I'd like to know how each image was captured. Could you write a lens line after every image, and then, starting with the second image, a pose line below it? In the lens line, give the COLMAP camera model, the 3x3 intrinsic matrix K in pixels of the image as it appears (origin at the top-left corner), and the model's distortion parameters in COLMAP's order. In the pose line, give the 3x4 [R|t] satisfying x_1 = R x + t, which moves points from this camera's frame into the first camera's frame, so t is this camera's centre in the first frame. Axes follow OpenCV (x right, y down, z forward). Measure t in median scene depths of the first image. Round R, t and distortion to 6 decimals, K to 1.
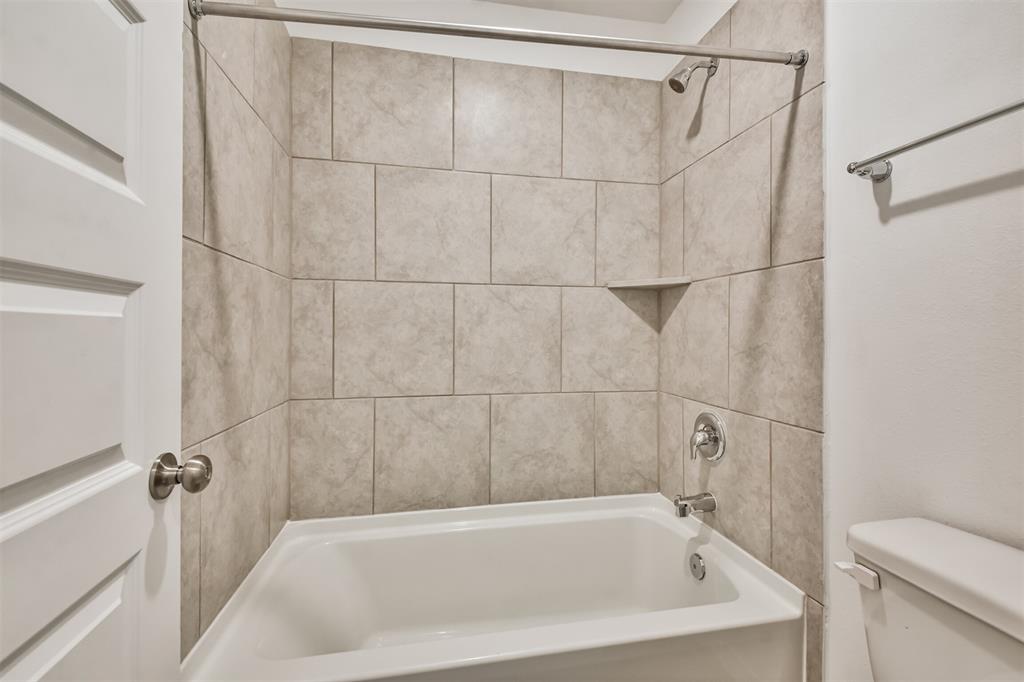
lens RADIAL K [[448.8, 0, 512.5], [0, 448.8, 335.3], [0, 0, 1]] dist [0.025272, -0.015237]
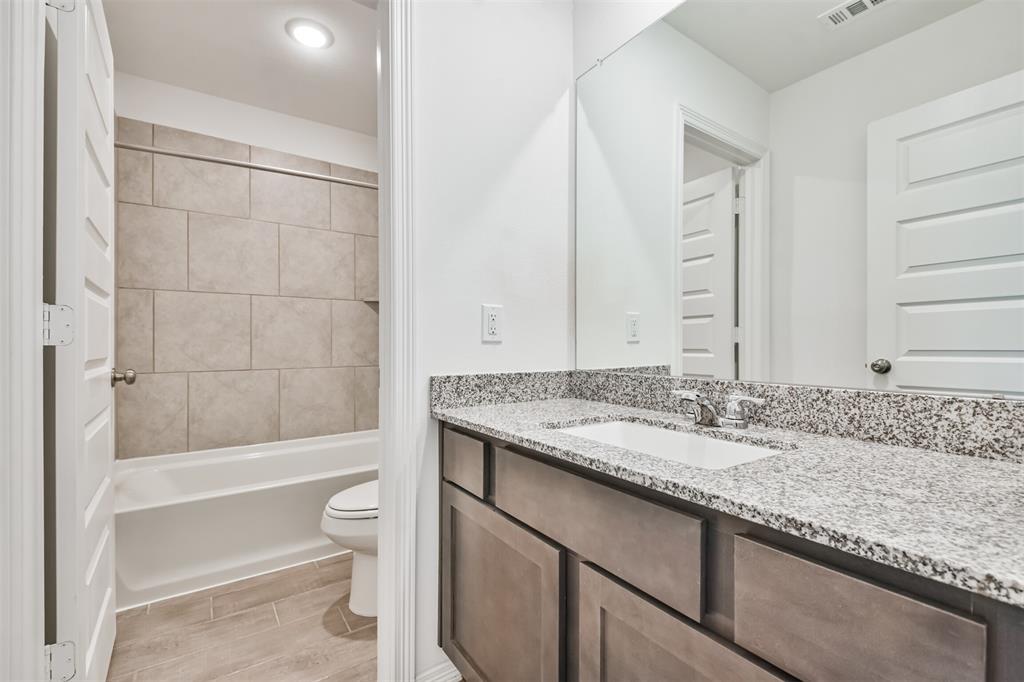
lens RADIAL K [[448.8, 0, 517.0], [0, 448.8, 341.4], [0, 0, 1]] dist [0.025272, -0.015237]
pose [[0.911162, -0.005638, 0.412010, 0.055959], [0.011652, 0.999859, -0.012085, 0.068320], [-0.411884, 0.015812, 0.911099, -0.743499]]
